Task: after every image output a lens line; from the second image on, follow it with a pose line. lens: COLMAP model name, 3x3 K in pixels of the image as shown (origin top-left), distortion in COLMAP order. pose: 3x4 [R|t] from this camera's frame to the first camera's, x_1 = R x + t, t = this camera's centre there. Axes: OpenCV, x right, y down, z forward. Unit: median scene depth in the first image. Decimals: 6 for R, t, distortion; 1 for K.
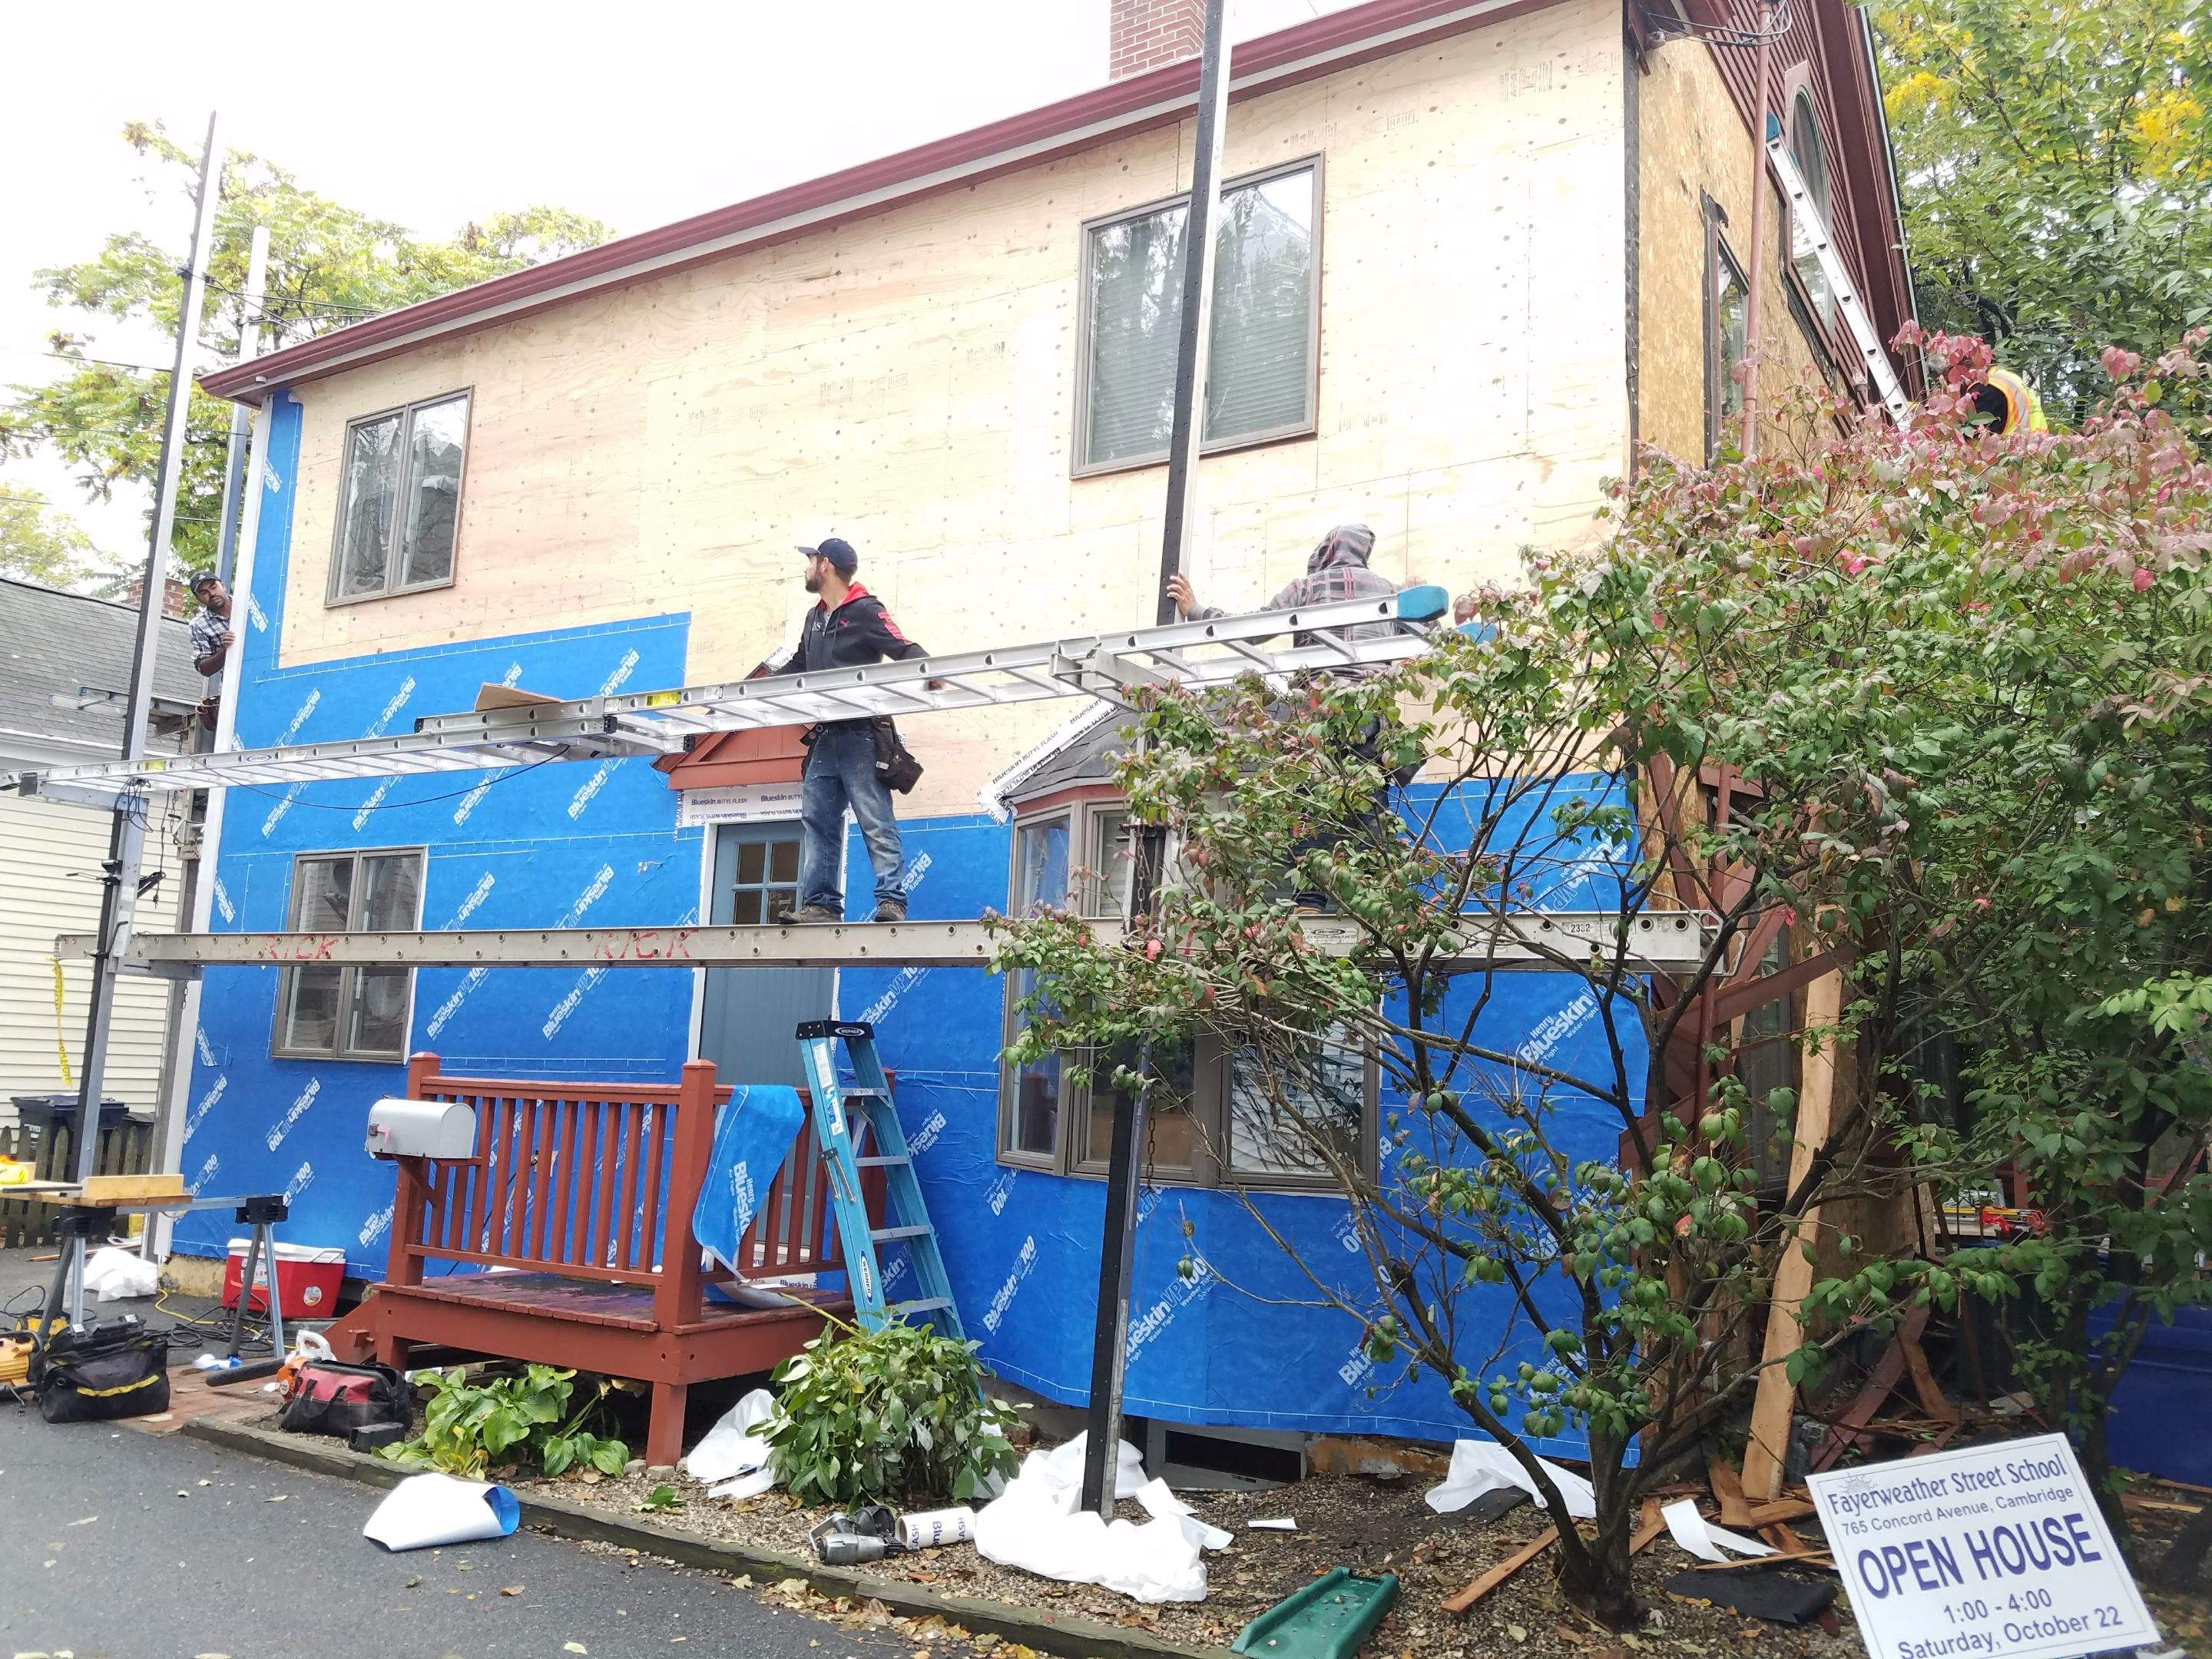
lens RADIAL K [[1750.3, 0, 1095.0], [0, 1750.3, 825.9], [0, 0, 1]] dist [-0.035890, 0.018743]
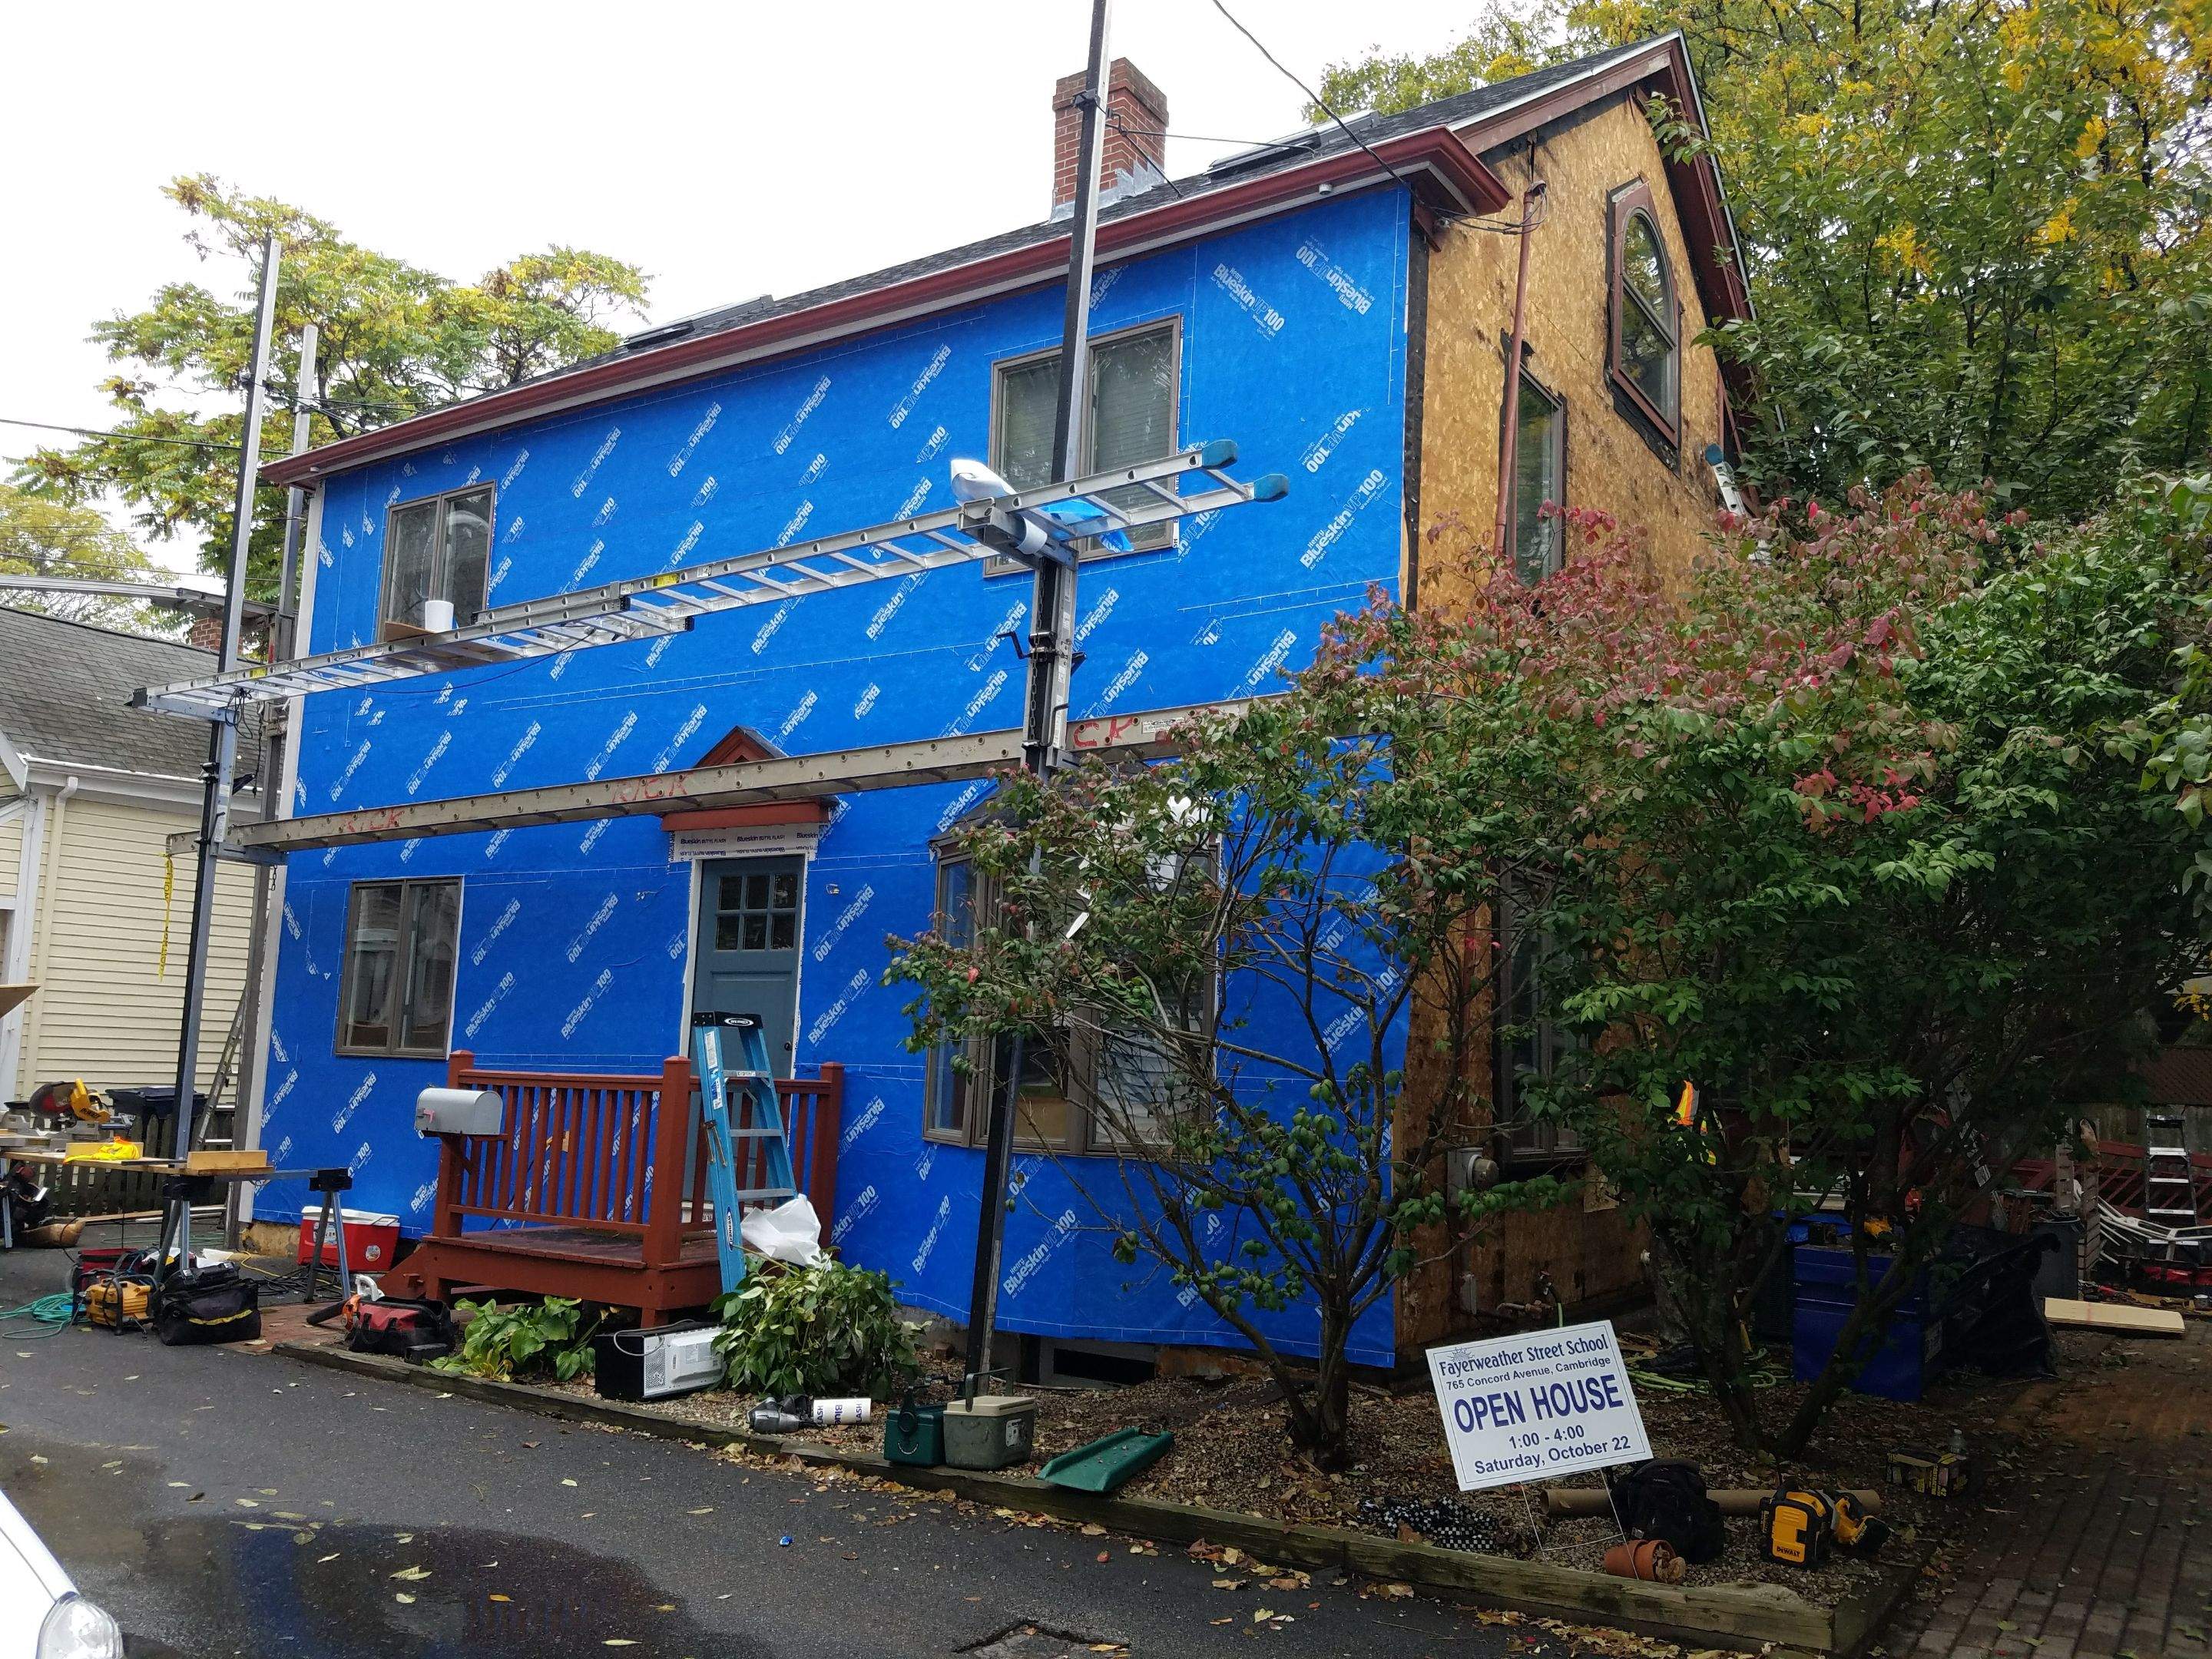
lens RADIAL K [[1767.2, 0, 1108.6], [0, 1767.2, 877.9], [0, 0, 1]] dist [-0.005782, -0.033928]
pose [[0.999753, -0.003182, -0.021990, 0.101270], [0.003912, 0.999440, 0.033218, -0.031501], [0.021872, -0.033295, 0.999206, -0.235149]]
